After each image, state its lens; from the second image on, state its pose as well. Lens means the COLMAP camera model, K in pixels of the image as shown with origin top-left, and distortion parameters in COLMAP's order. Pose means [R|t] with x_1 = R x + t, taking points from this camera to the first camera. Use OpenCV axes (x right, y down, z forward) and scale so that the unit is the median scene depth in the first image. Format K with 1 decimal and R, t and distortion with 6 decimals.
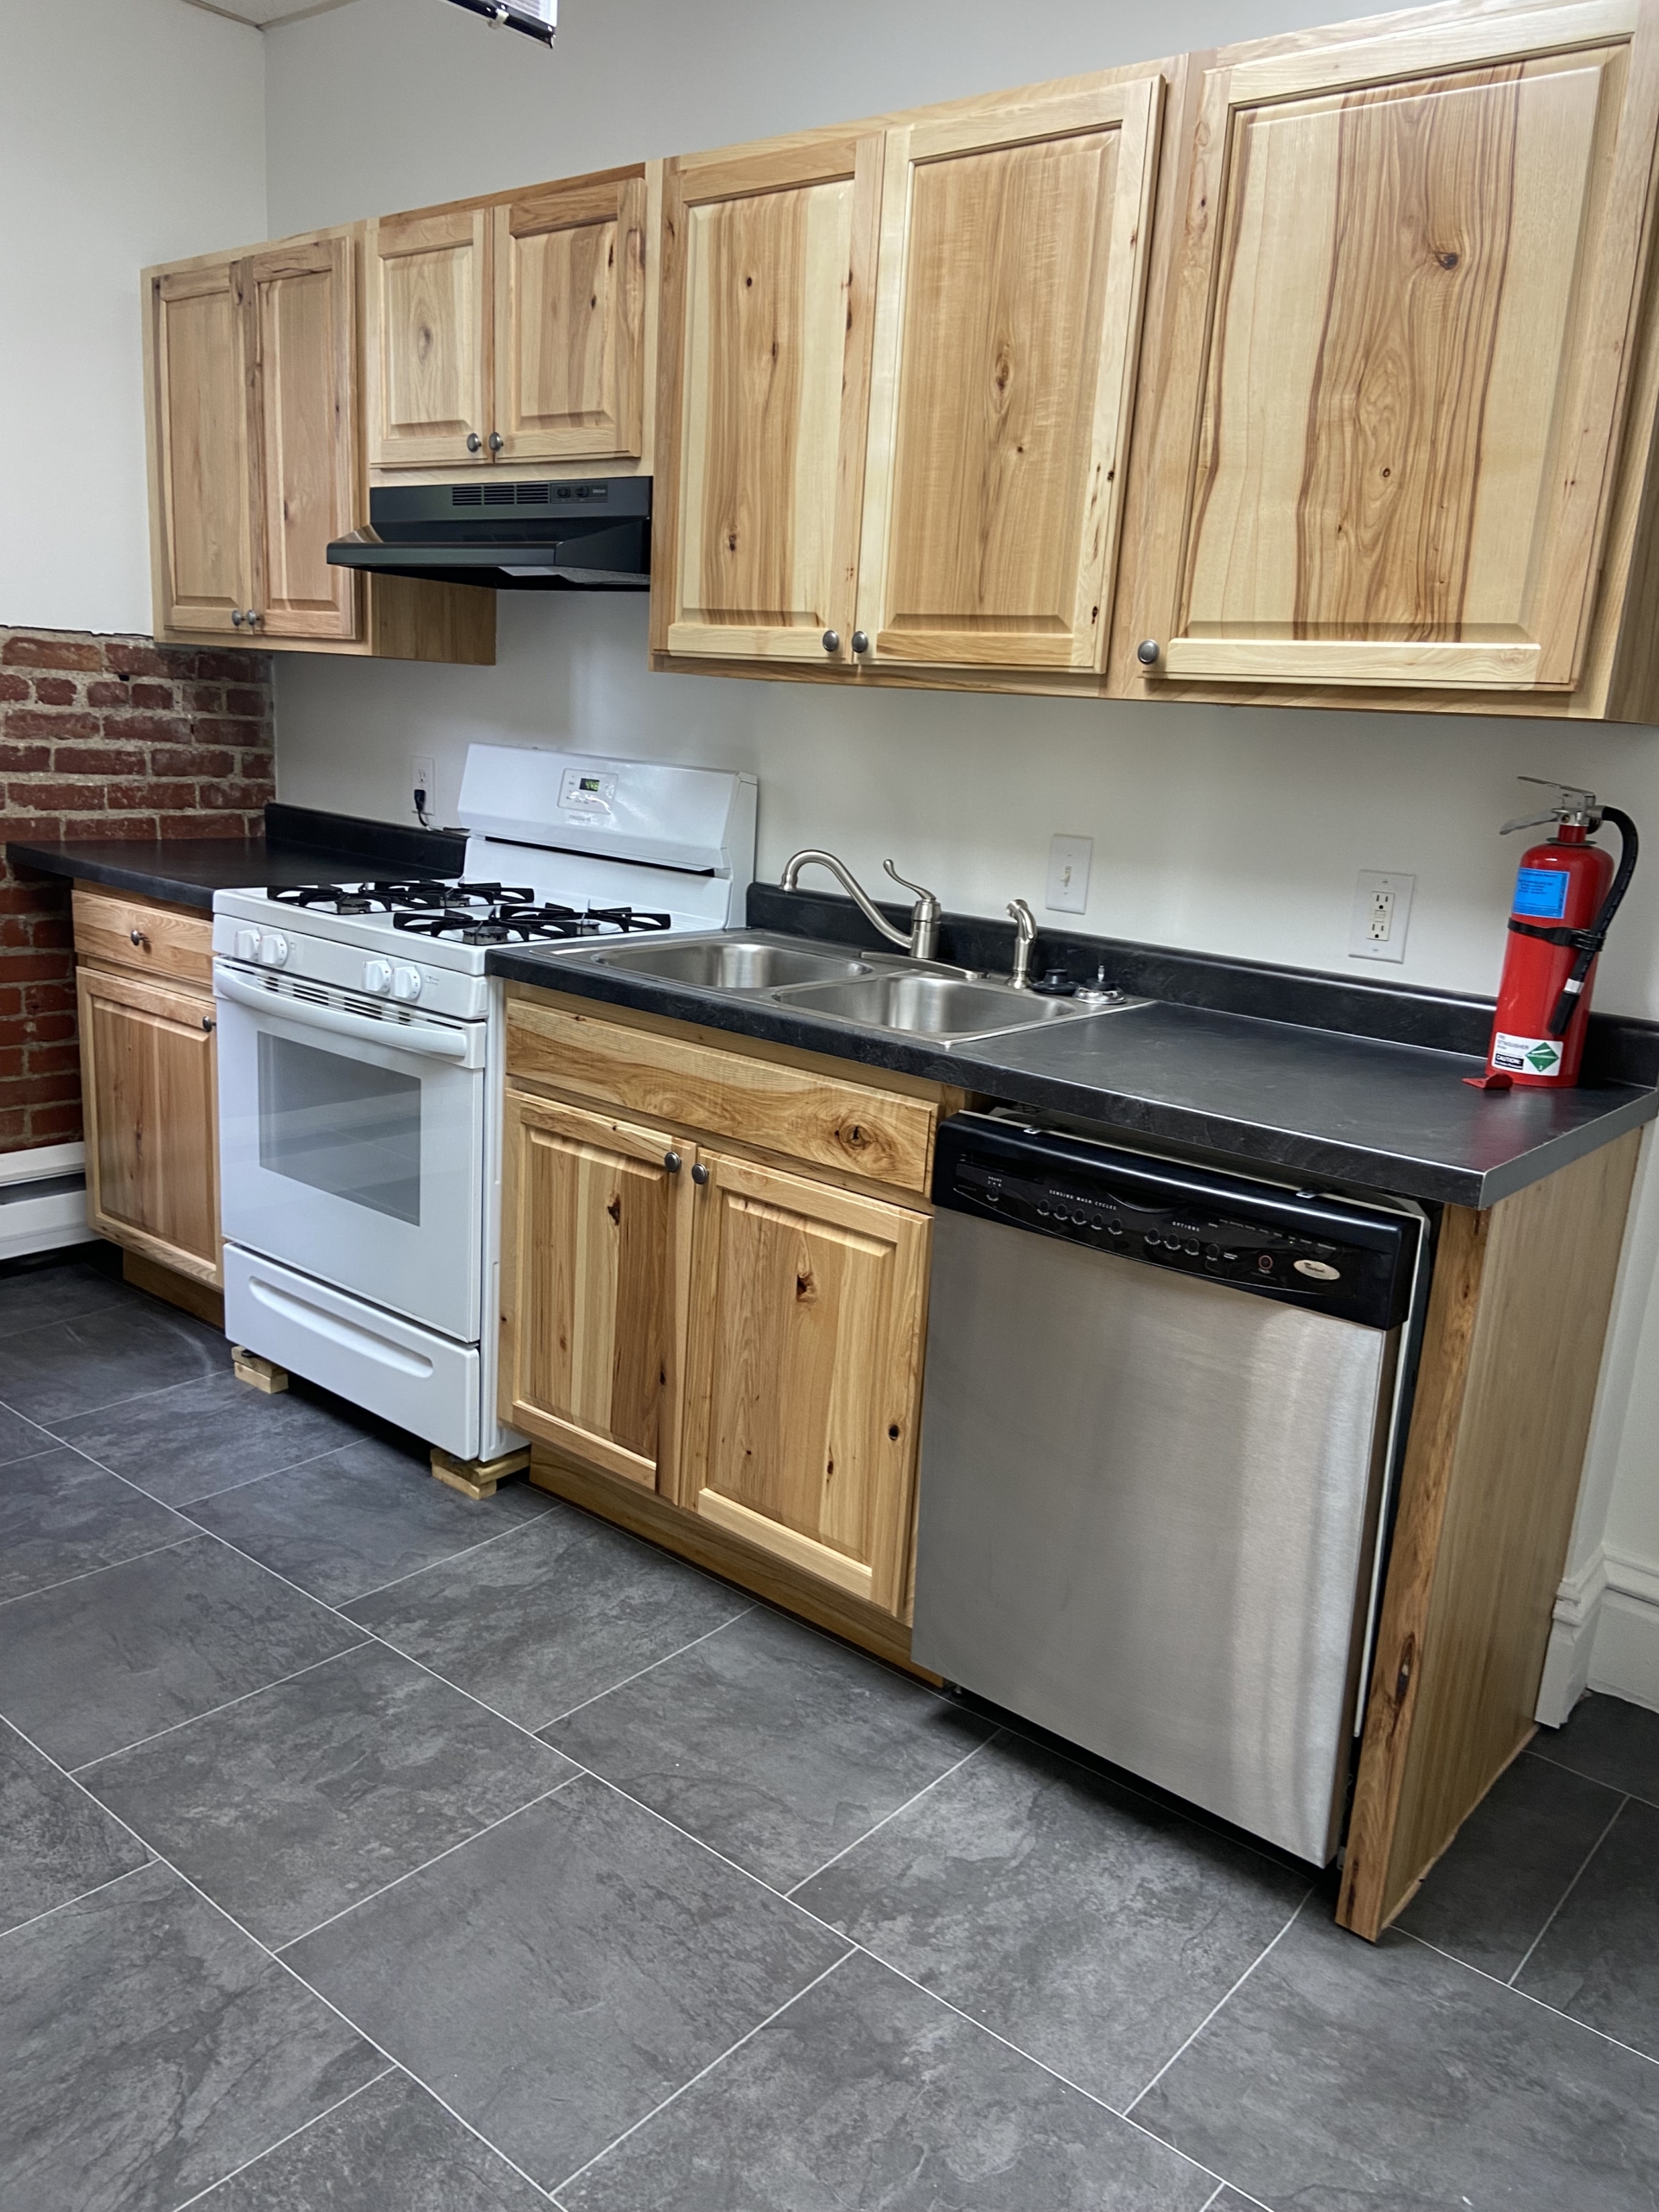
lens RADIAL K [[1671.8, 0, 839.7], [0, 1671.8, 1110.6], [0, 0, 1]] dist [0.102909, -0.118279]
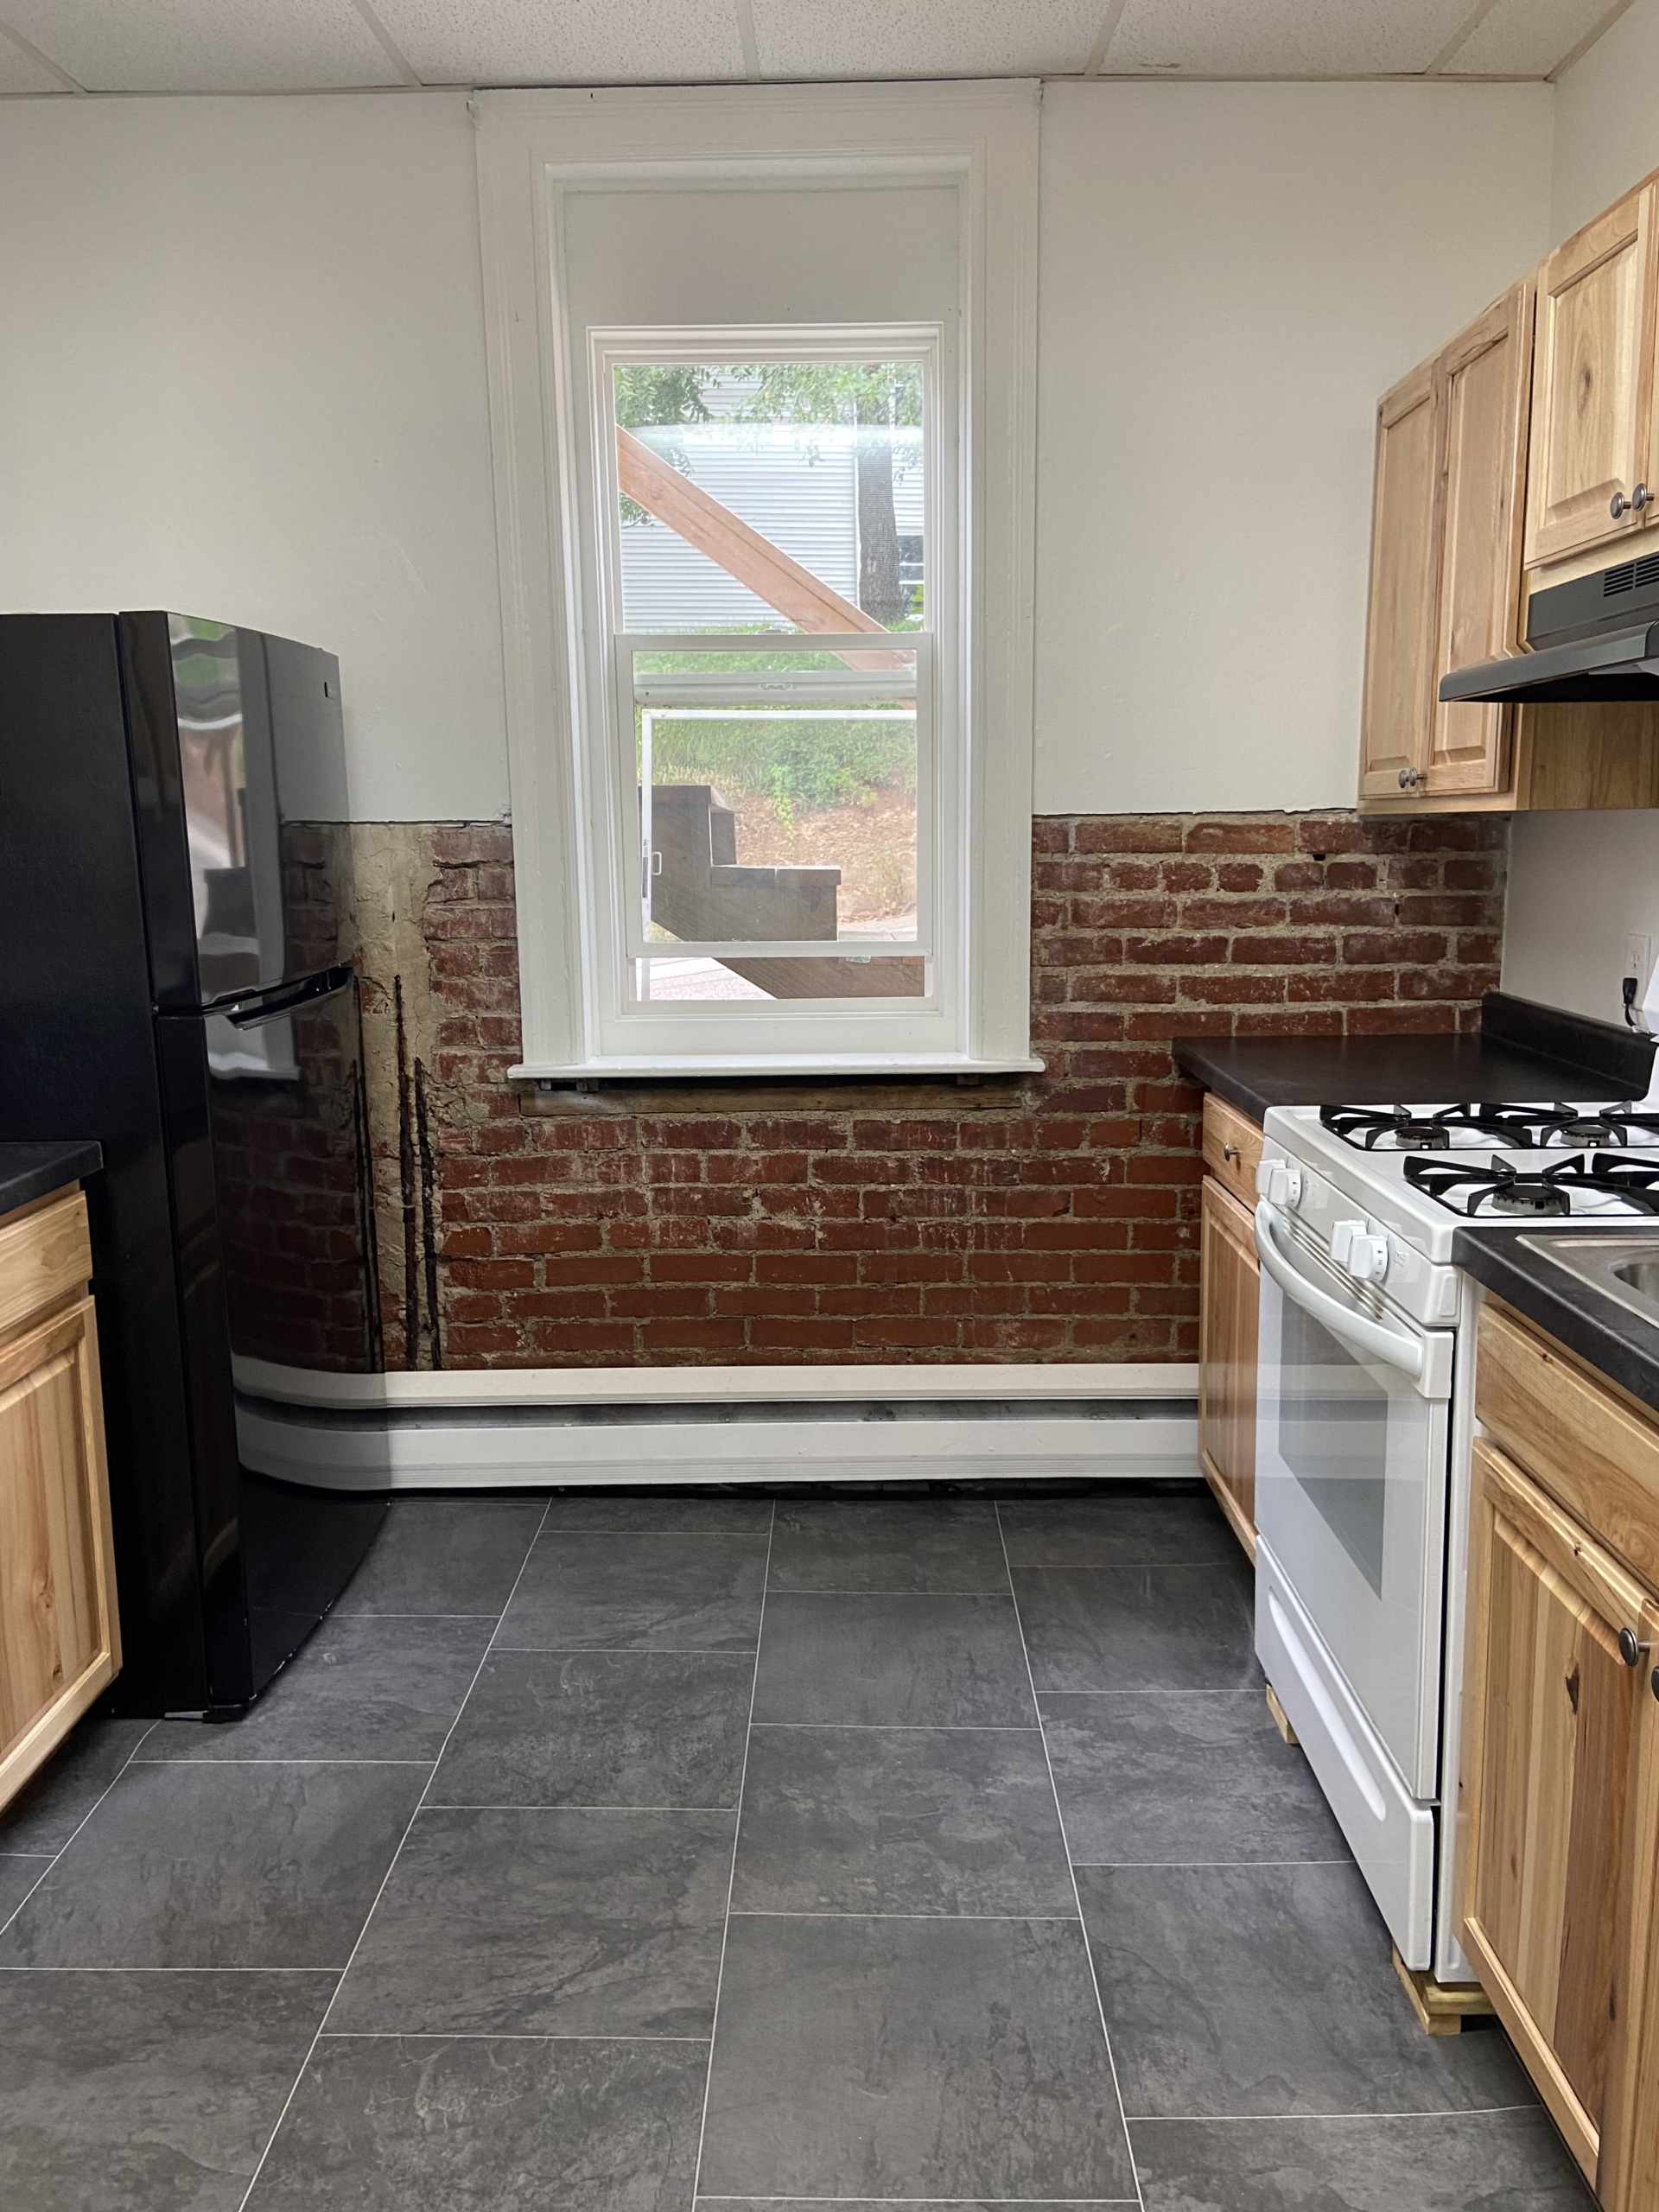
lens RADIAL K [[1671.8, 0, 823.2], [0, 1671.8, 1093.5], [0, 0, 1]] dist [0.102909, -0.118279]
pose [[0.633926, 0.053440, -0.771546, 0.105599], [-0.132957, 0.990288, -0.040651, -0.061615], [0.761880, 0.128352, 0.634874, 0.258040]]
